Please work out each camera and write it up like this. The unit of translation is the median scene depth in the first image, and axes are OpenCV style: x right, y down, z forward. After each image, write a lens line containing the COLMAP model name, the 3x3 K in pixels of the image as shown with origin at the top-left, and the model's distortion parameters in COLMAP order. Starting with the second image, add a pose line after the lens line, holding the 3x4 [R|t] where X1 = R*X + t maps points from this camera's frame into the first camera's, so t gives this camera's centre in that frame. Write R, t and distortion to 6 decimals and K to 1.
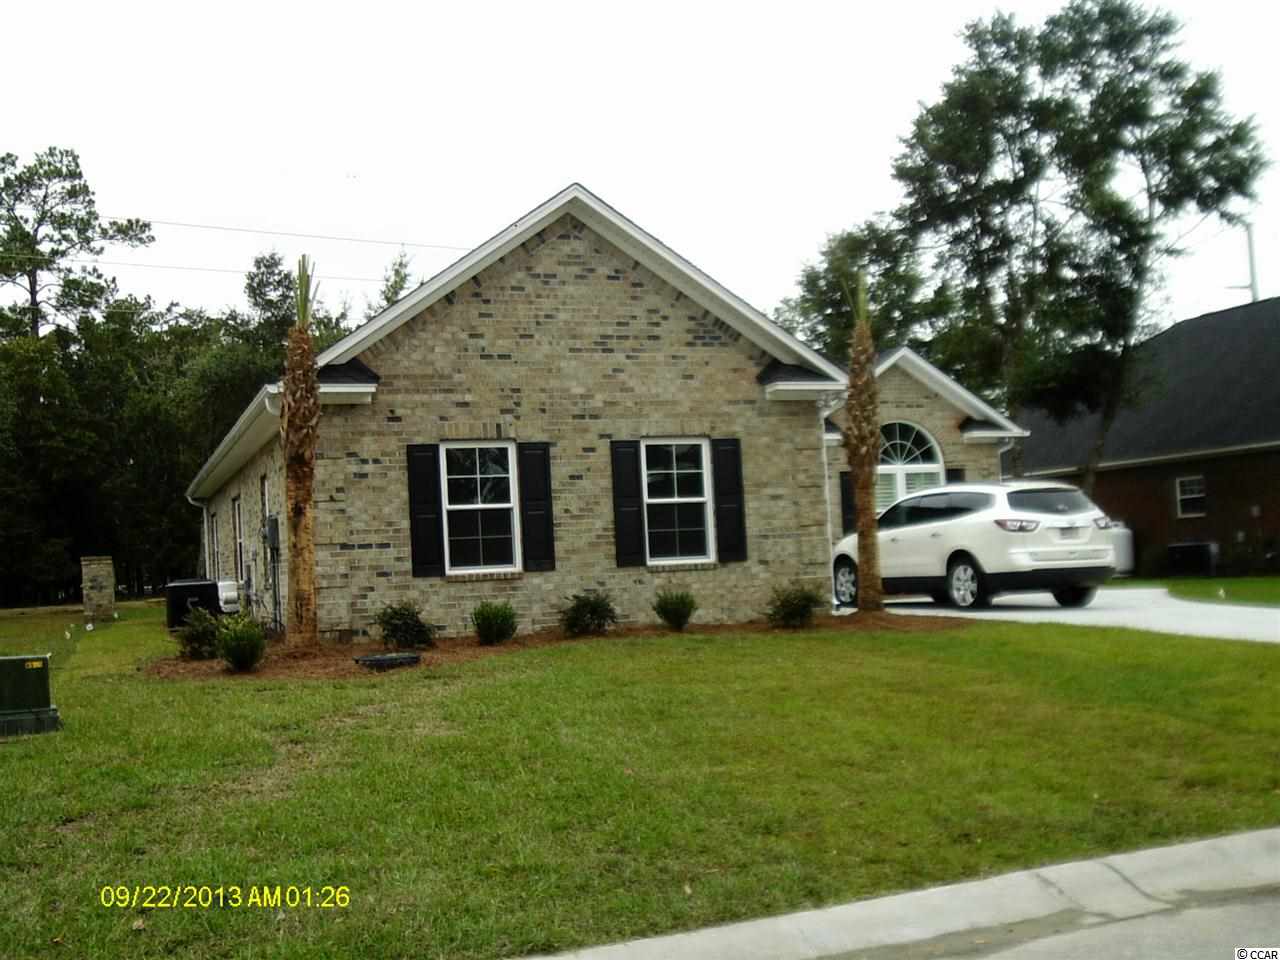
lens RADIAL K [[1419.2, 0, 640.0], [0, 1419.2, 480.0], [0, 0, 1]] dist [-0.023478, -0.046491]
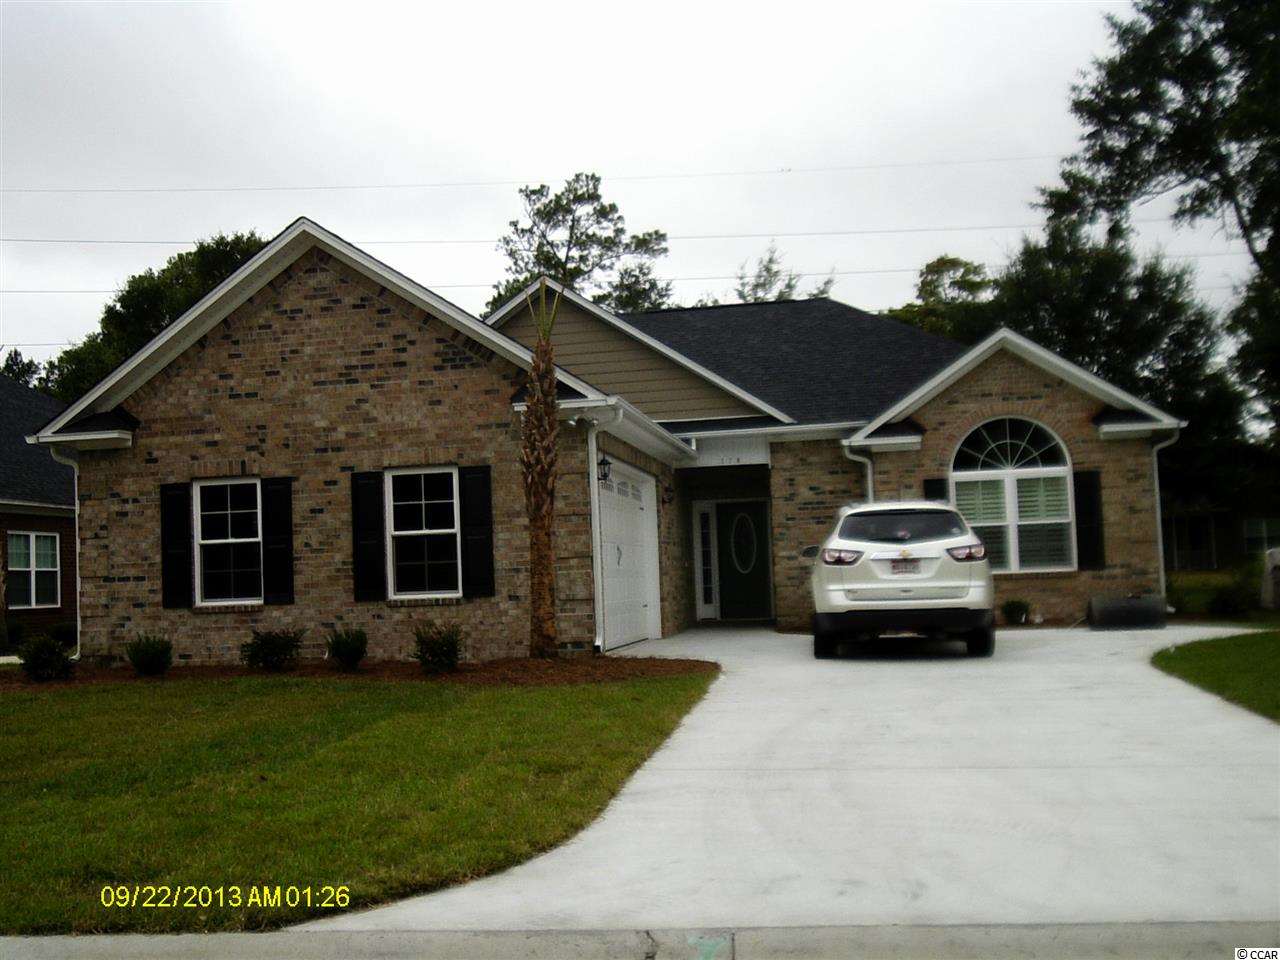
lens RADIAL K [[1458.4, 0, 639.6], [0, 1458.4, 499.7], [0, 0, 1]] dist [-0.012022, 0.026278]
pose [[0.850509, -0.014340, -0.525765, 0.686542], [0.027938, 0.999449, 0.017935, -0.021834], [0.525218, -0.029942, 0.850441, 0.244005]]
